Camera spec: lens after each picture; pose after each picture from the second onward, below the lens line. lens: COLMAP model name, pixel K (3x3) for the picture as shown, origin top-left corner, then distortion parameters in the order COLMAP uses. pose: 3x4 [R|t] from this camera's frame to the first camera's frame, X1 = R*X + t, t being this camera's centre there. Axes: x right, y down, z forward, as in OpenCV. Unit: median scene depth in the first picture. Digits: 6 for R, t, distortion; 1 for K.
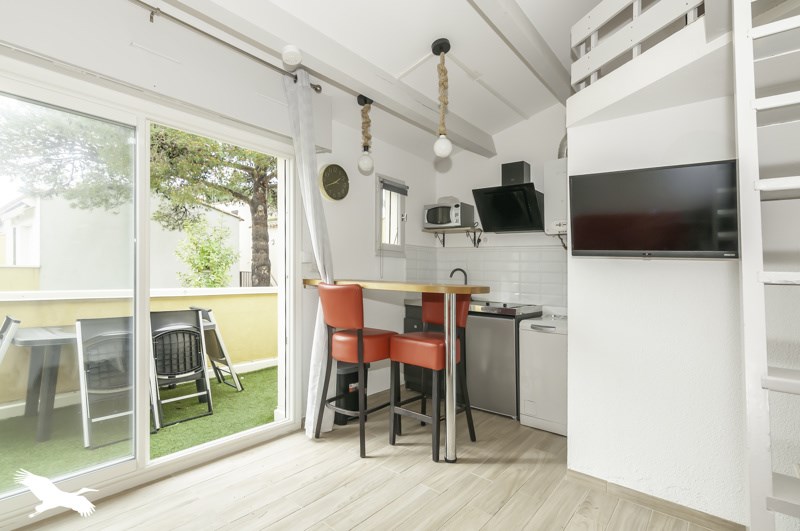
lens RADIAL K [[405.4, 0, 400.0], [0, 405.4, 265.5], [0, 0, 1]] dist [0.000270, 0.000014]
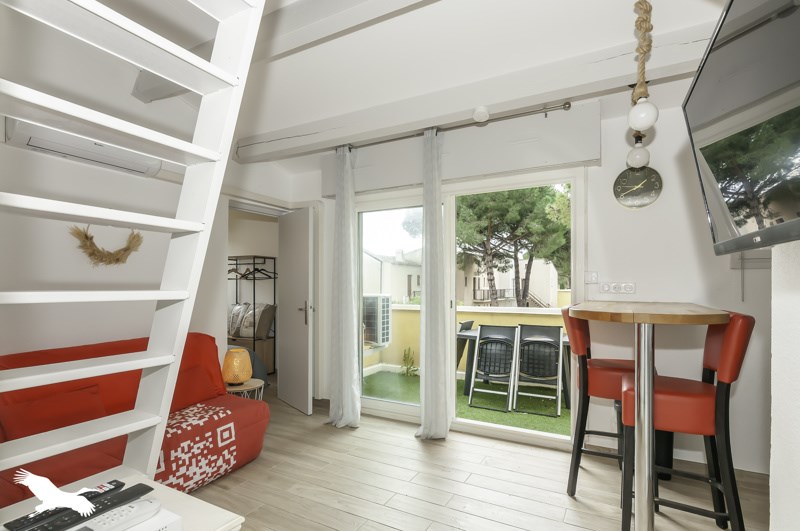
lens RADIAL K [[401.4, 0, 397.3], [0, 401.4, 290.0], [0, 0, 1]] dist [0.001876, -0.000173]
pose [[0.192776, -0.014170, -0.981140, 0.471879], [0.020110, 0.999743, -0.010488, 0.007440], [0.981037, -0.017709, 0.193011, 0.285475]]
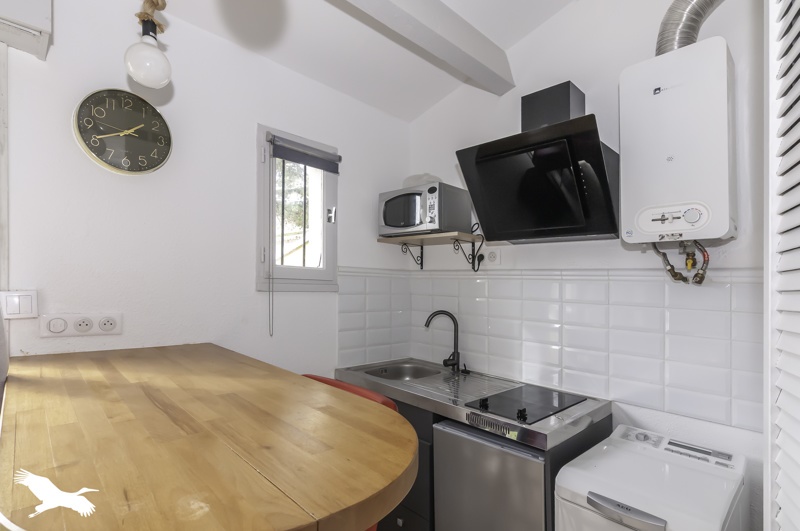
lens RADIAL K [[401.4, 0, 397.3], [0, 401.4, 290.0], [0, 0, 1]] dist [0.001876, -0.000173]
pose [[0.993313, -0.000508, -0.115455, 0.155136], [0.003606, 0.999639, 0.026626, -0.035869], [0.115400, -0.026864, 0.992956, 0.494517]]
